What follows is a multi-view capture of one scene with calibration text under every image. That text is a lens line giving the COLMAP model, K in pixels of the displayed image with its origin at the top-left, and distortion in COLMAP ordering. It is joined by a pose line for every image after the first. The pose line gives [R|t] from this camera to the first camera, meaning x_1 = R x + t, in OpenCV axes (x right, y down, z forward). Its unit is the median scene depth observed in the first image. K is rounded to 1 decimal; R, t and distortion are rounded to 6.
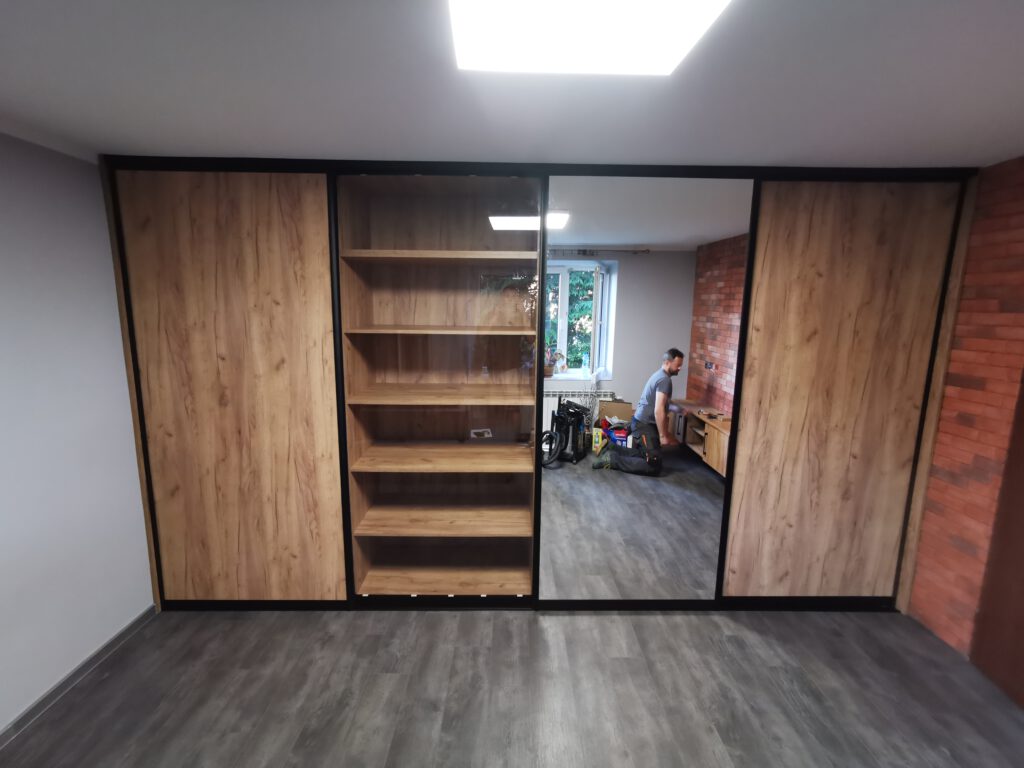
lens RADIAL K [[472.3, 0, 511.2], [0, 472.3, 380.4], [0, 0, 1]] dist [-0.012831, 0.015006]
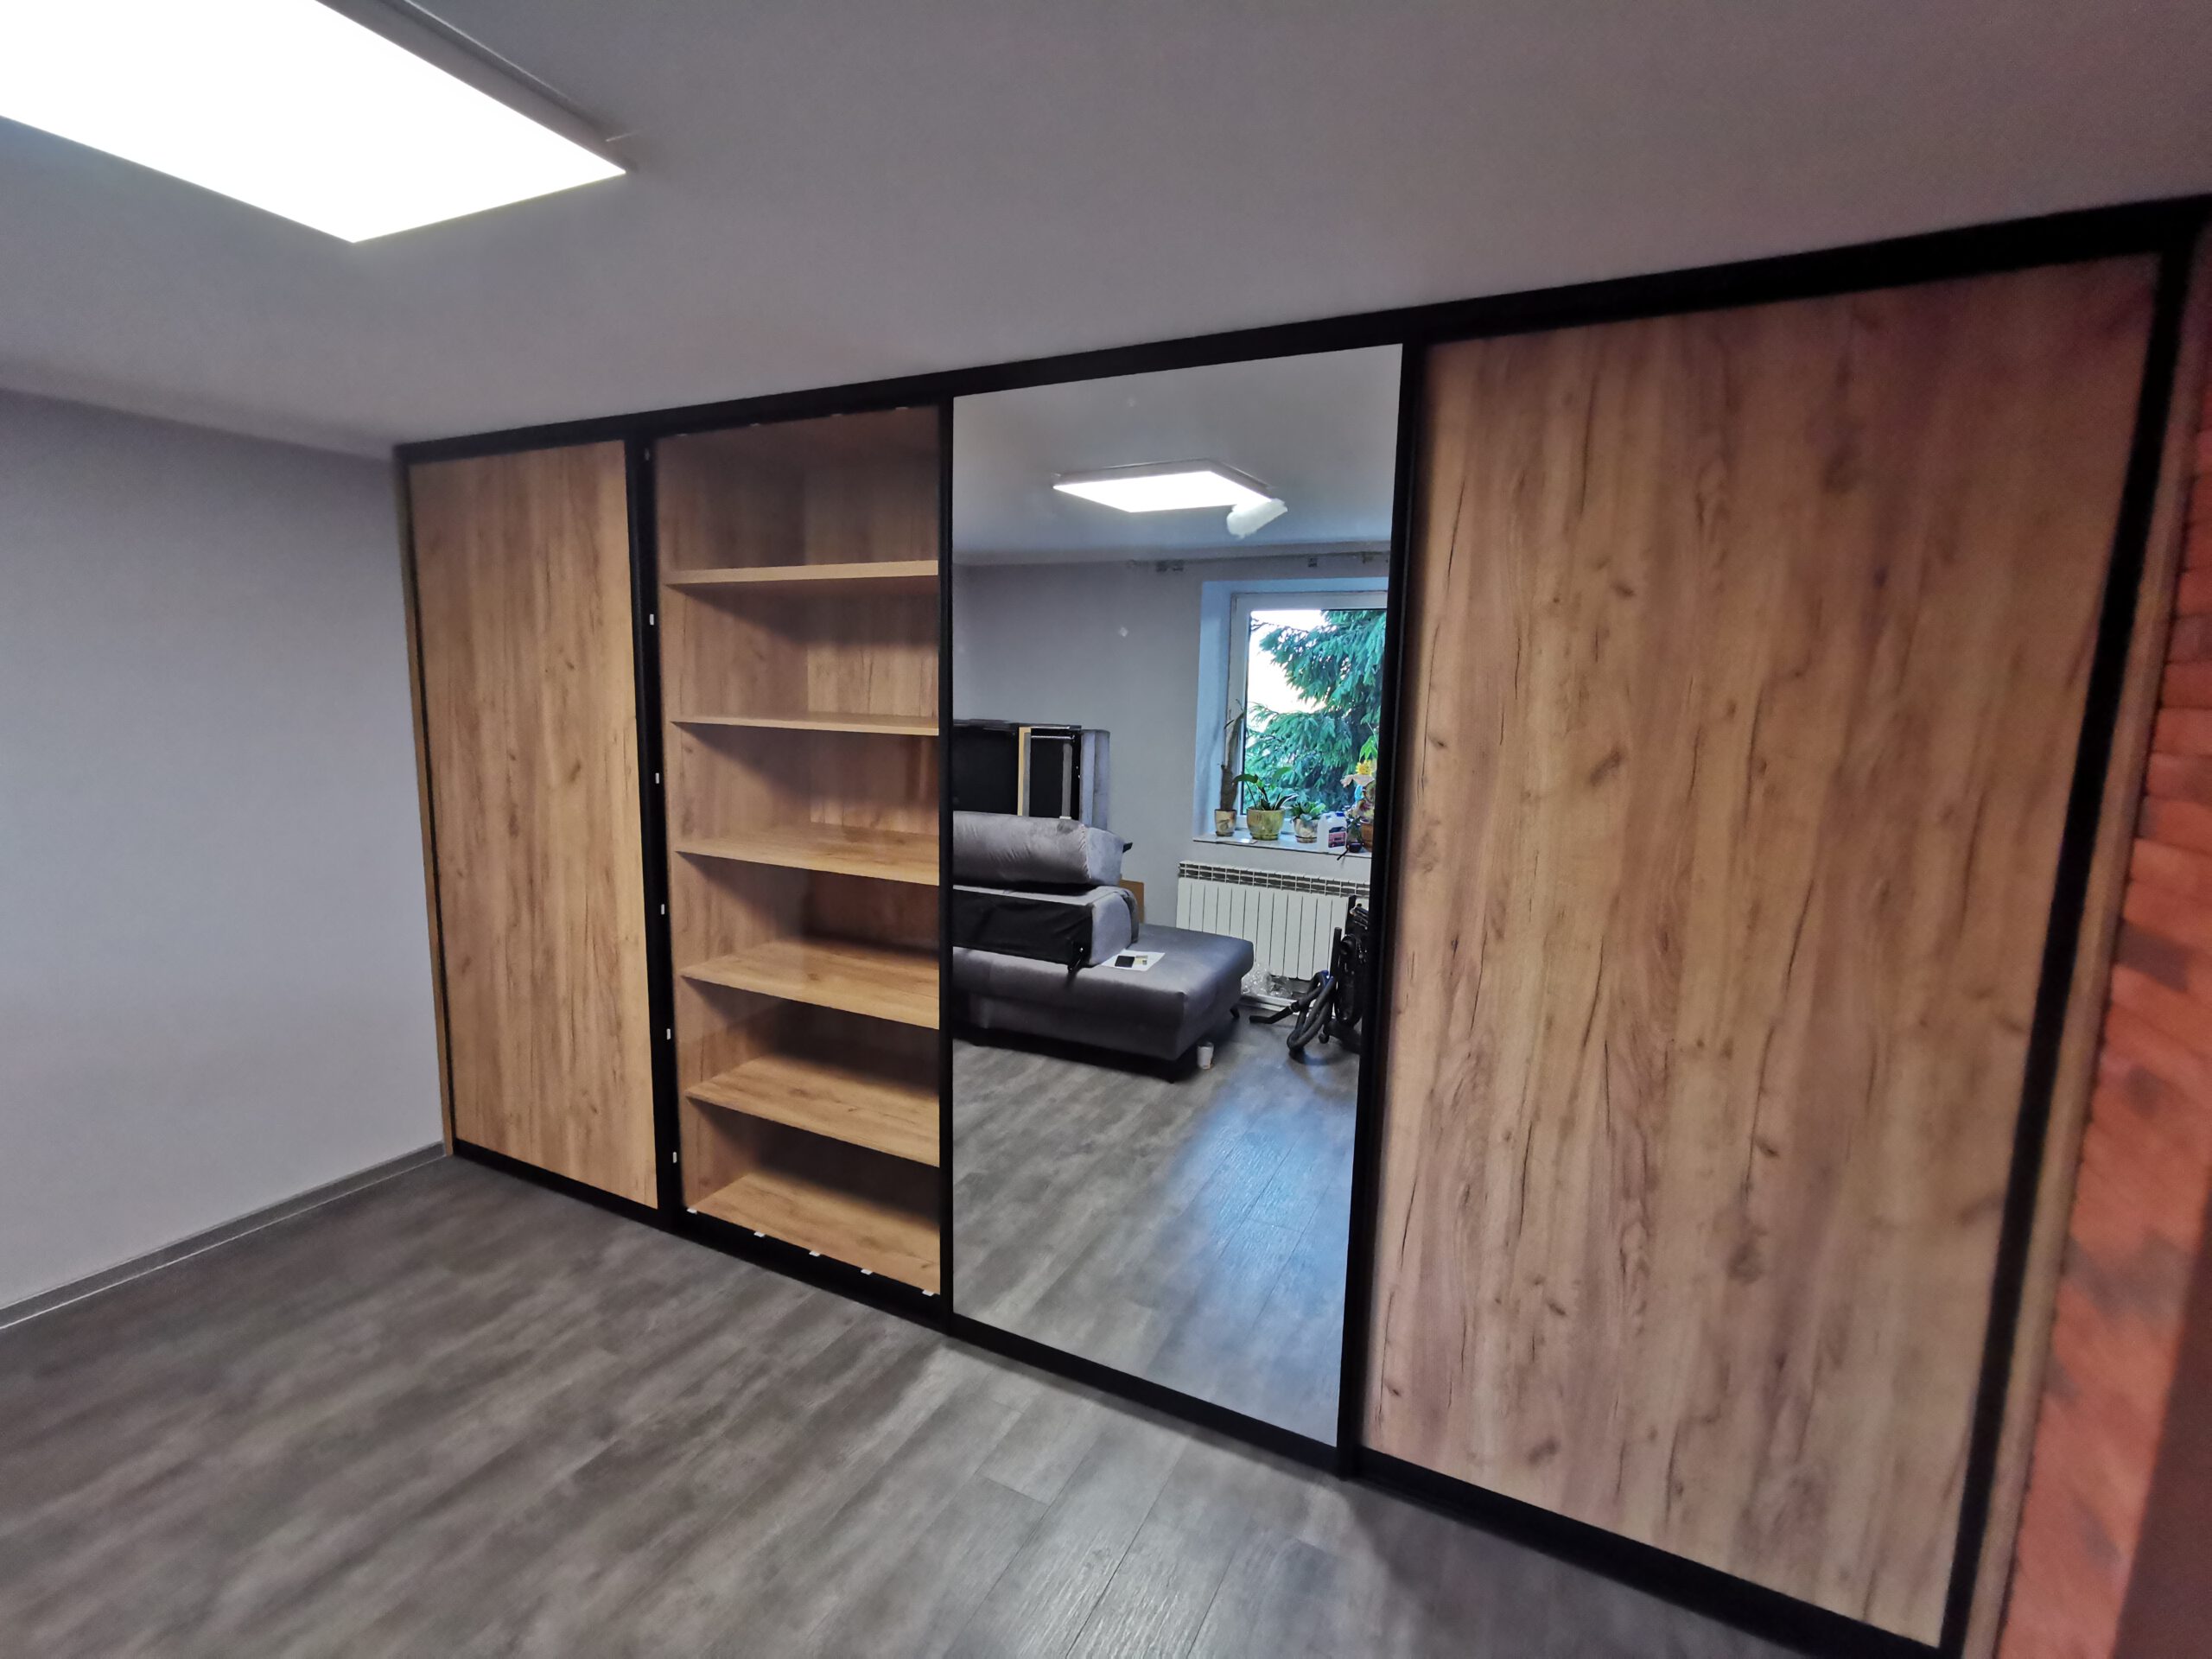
lens RADIAL K [[1020.2, 0, 1101.8], [0, 1020.2, 822.6], [0, 0, 1]] dist [-0.012831, 0.015006]
pose [[0.888442, 0.073399, -0.453083, 0.657976], [-0.085560, 0.996313, -0.006372, -0.018608], [0.450944, 0.044427, 0.891446, 0.173737]]
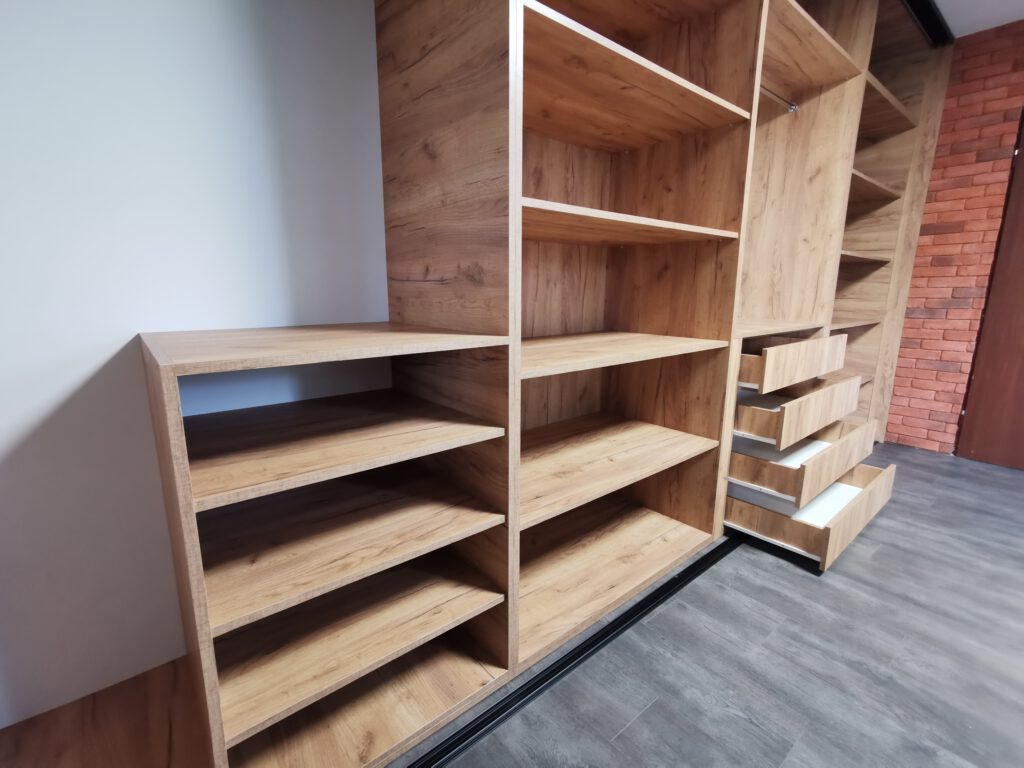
lens RADIAL K [[472.3, 0, 510.3], [0, 472.3, 381.6], [0, 0, 1]] dist [-0.012831, 0.015006]
pose [[0.773966, -0.129888, 0.619762, -0.646634], [0.106189, 0.991499, 0.075186, 0.174231], [-0.624260, 0.007621, 0.781180, 0.727934]]
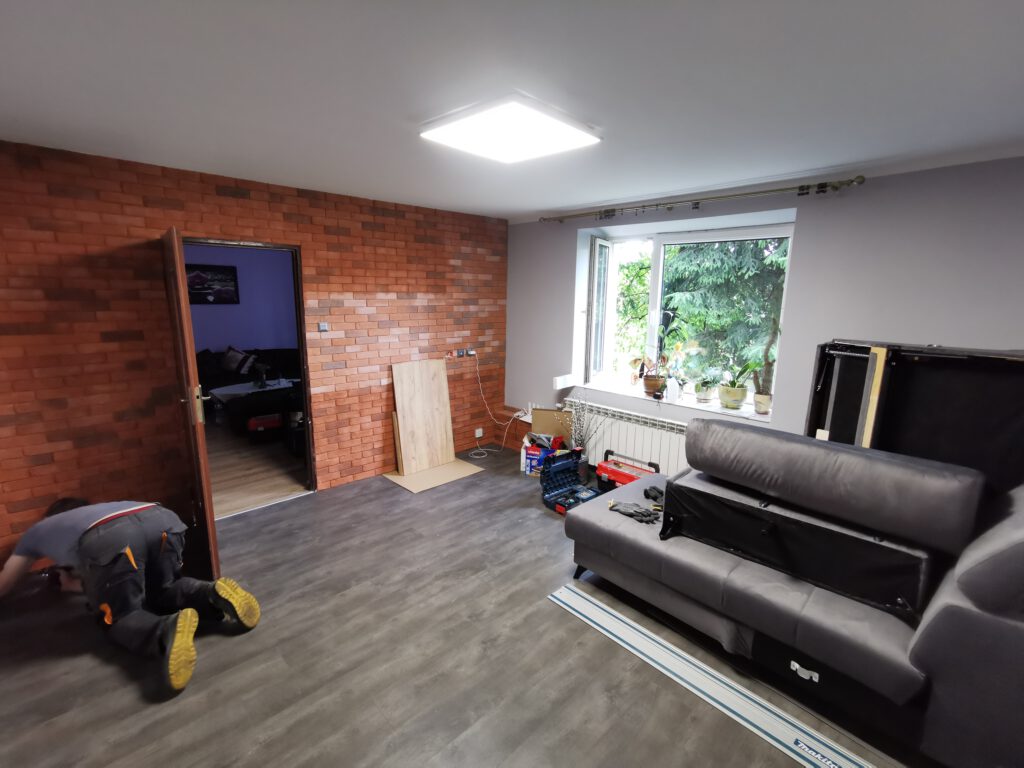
lens RADIAL K [[472.3, 0, 512.1], [0, 472.3, 381.1], [0, 0, 1]] dist [-0.012831, 0.015006]
pose [[-0.692805, -0.156733, 0.703887, -0.607318], [0.095992, 0.947364, 0.305428, -0.159868], [-0.714708, 0.279169, -0.641294, 1.068362]]
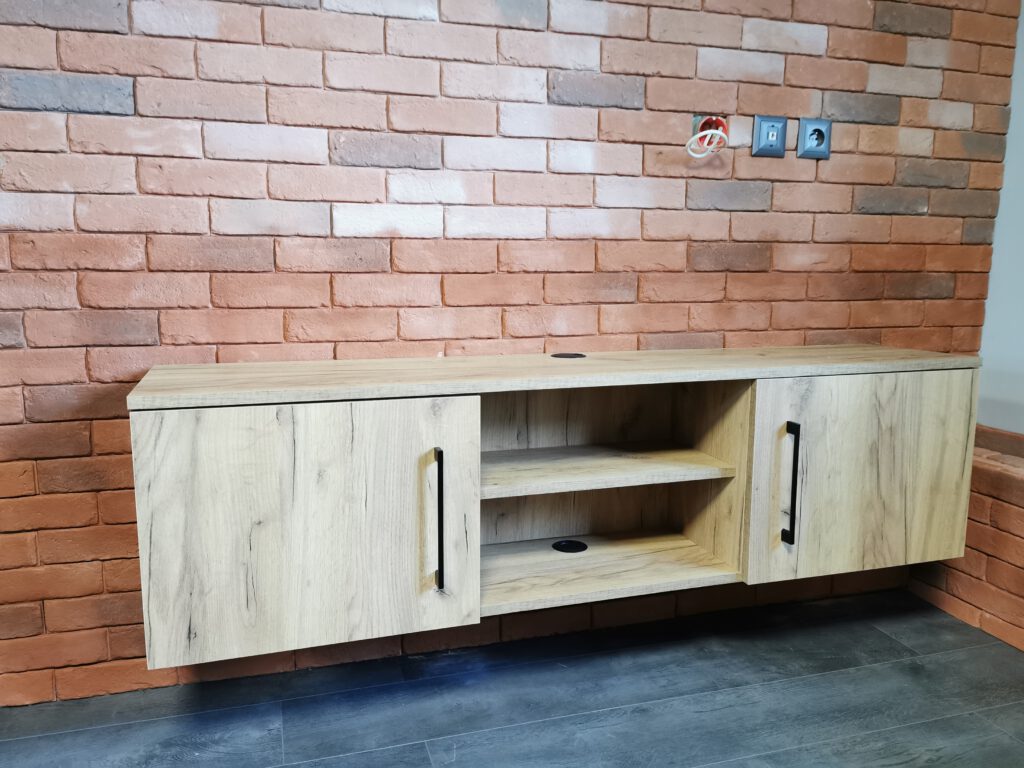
lens RADIAL K [[789.9, 0, 512.8], [0, 789.9, 389.3], [0, 0, 1]] dist [0.066162, -0.075063]
pose [[-0.298791, -0.177539, 0.937659, 0.321845], [0.140778, 0.963593, 0.227309, 0.327076], [-0.943878, 0.199920, -0.262919, 0.364509]]
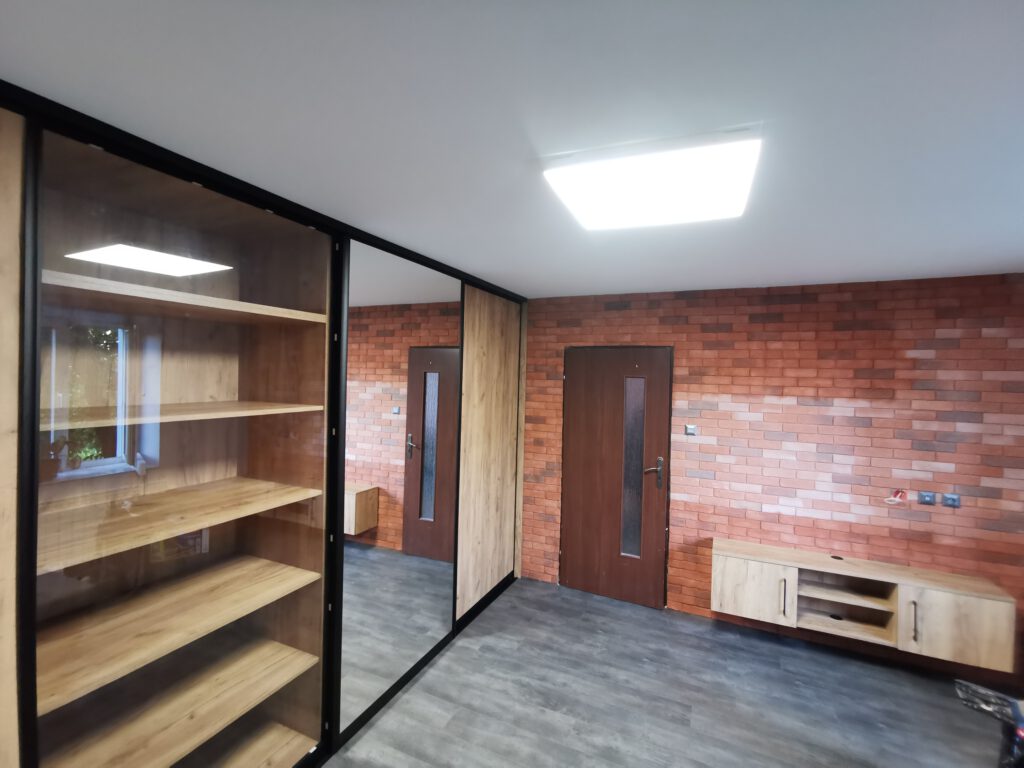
lens RADIAL K [[472.3, 0, 510.6], [0, 472.3, 381.6], [0, 0, 1]] dist [-0.012831, 0.015006]
pose [[0.422876, -0.013070, 0.906093, -0.589367], [0.129074, 0.990570, -0.045951, -0.066121], [-0.896948, 0.136385, 0.420575, 0.340094]]
